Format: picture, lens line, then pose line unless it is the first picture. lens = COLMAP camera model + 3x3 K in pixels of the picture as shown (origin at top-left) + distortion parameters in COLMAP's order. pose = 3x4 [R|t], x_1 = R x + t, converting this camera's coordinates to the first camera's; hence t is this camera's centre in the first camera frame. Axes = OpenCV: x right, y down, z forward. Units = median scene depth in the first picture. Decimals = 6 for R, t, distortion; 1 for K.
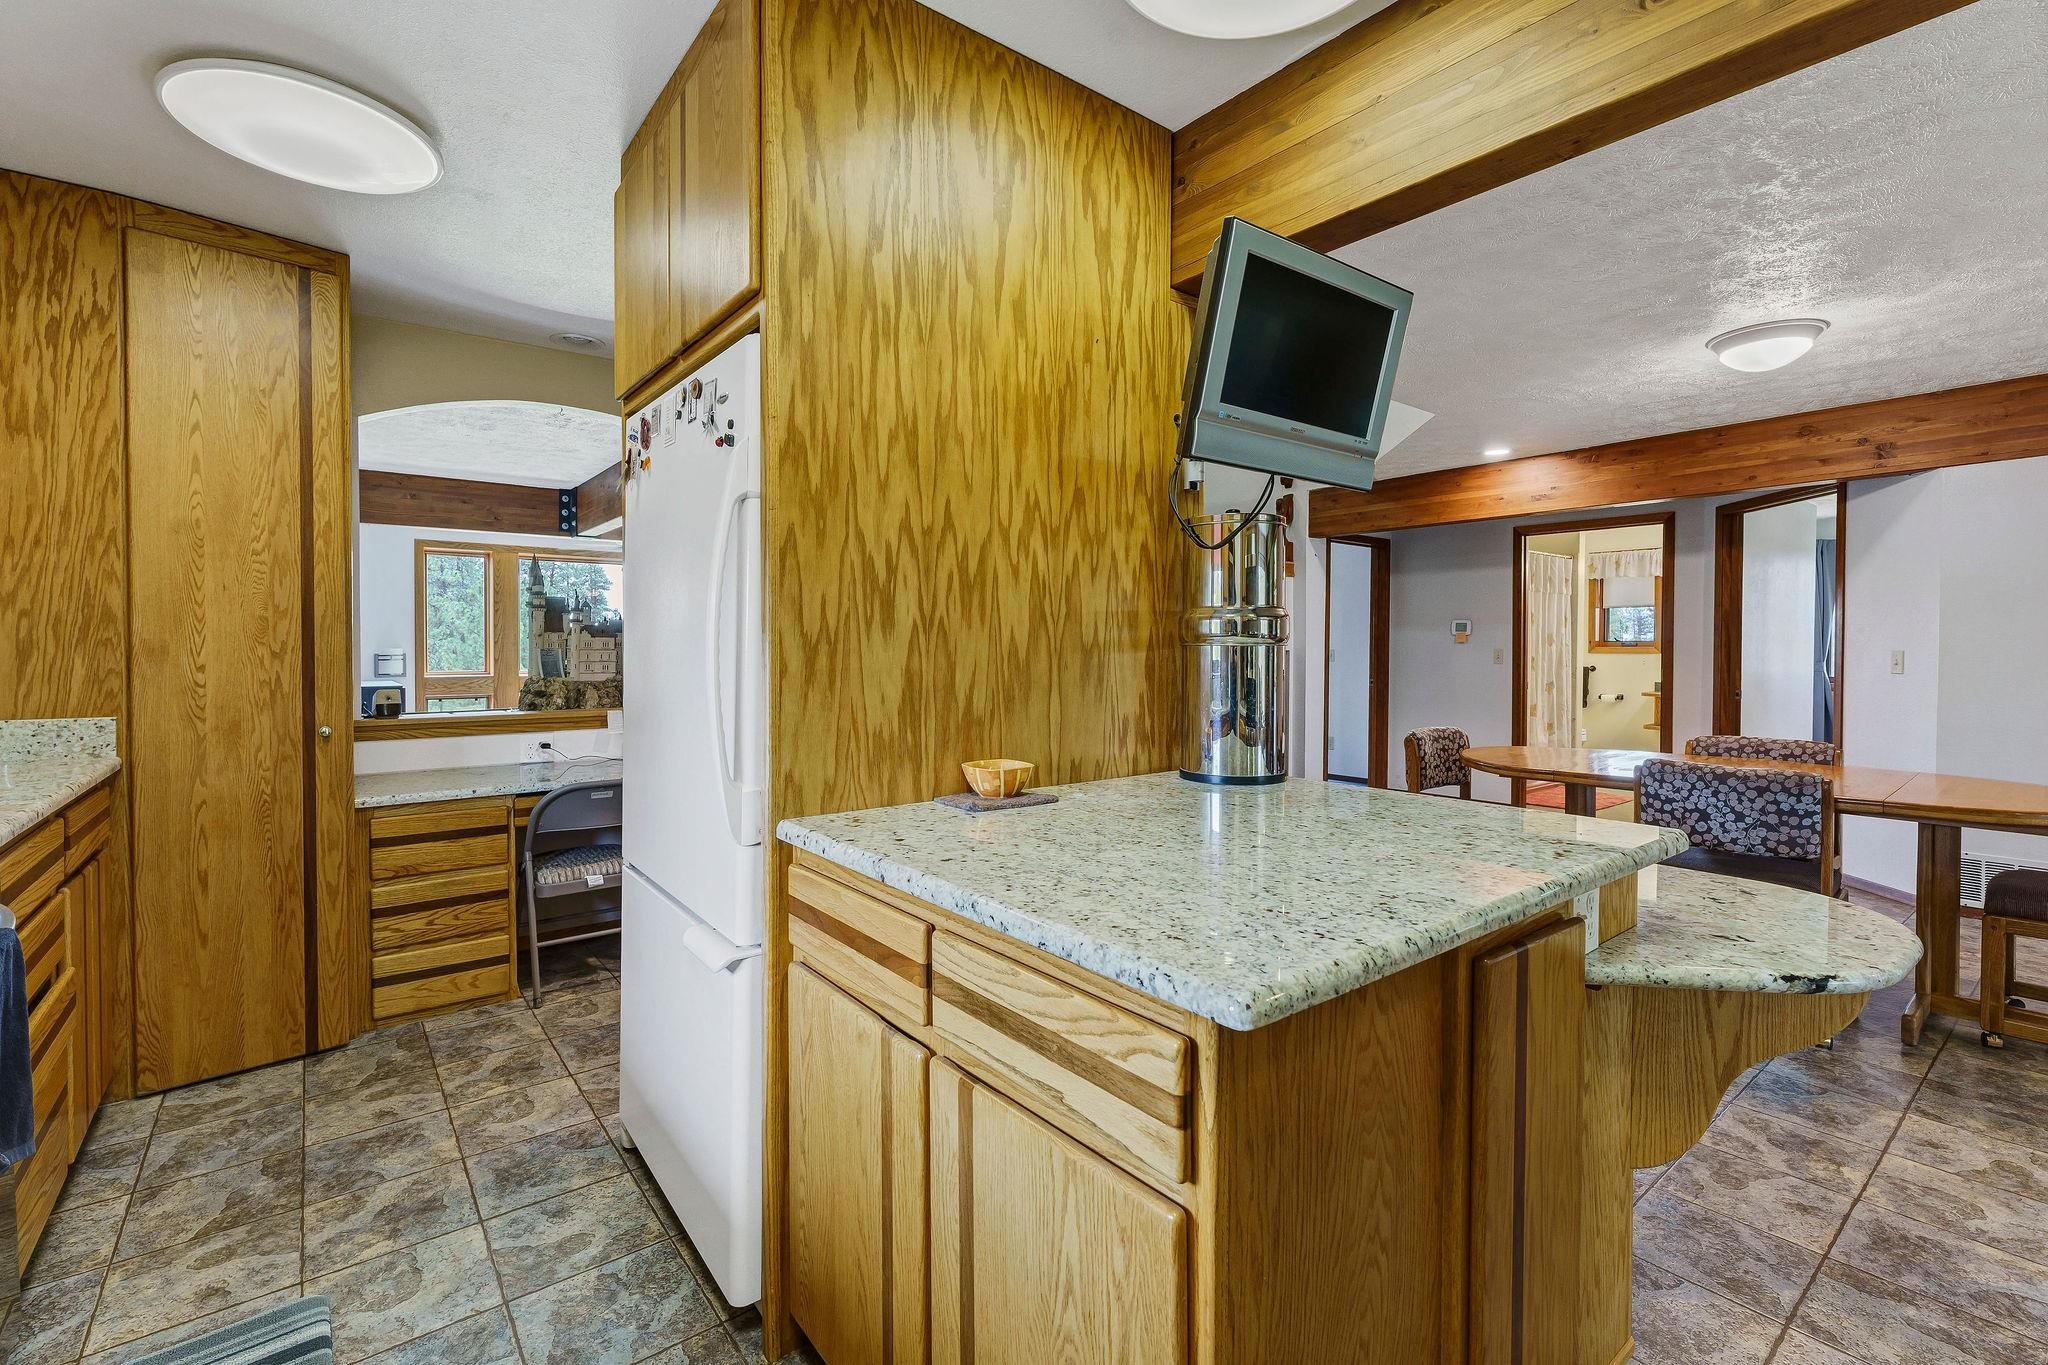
lens RADIAL K [[917.9, 0, 1047.0], [0, 917.9, 665.0], [0, 0, 1]] dist [-0.001669, -0.000283]
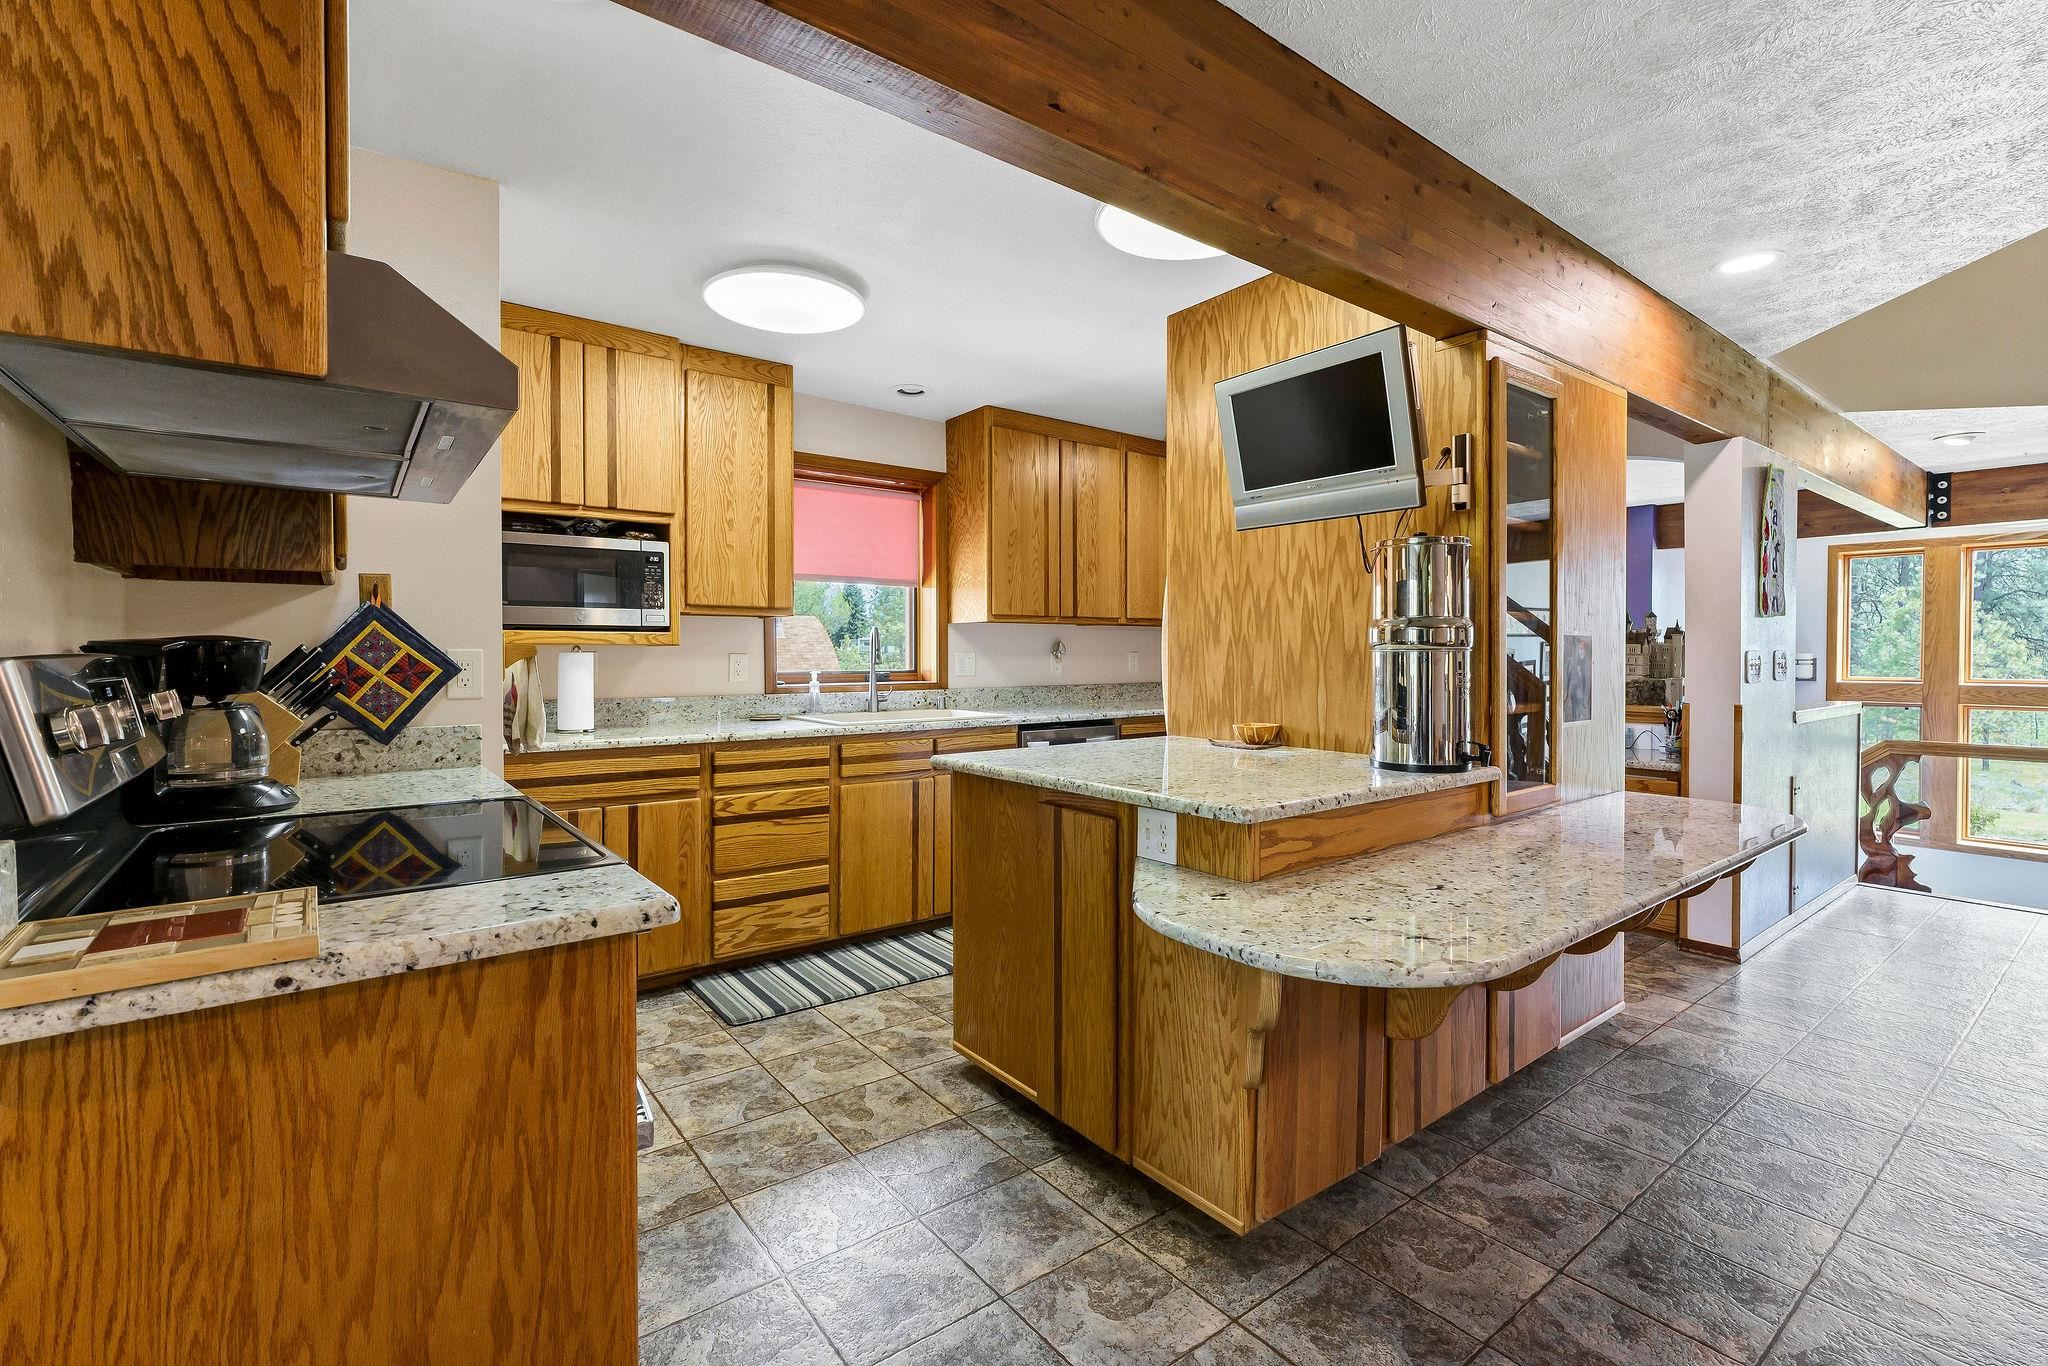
lens RADIAL K [[902.4, 0, 1024.0], [0, 902.4, 672.5], [0, 0, 1]] dist [-0.002990, -0.000616]
pose [[-0.026026, 0.020700, -0.999447, 1.496698], [-0.017749, 0.999618, 0.021165, -0.011170], [0.999504, 0.018290, -0.025649, 0.602510]]
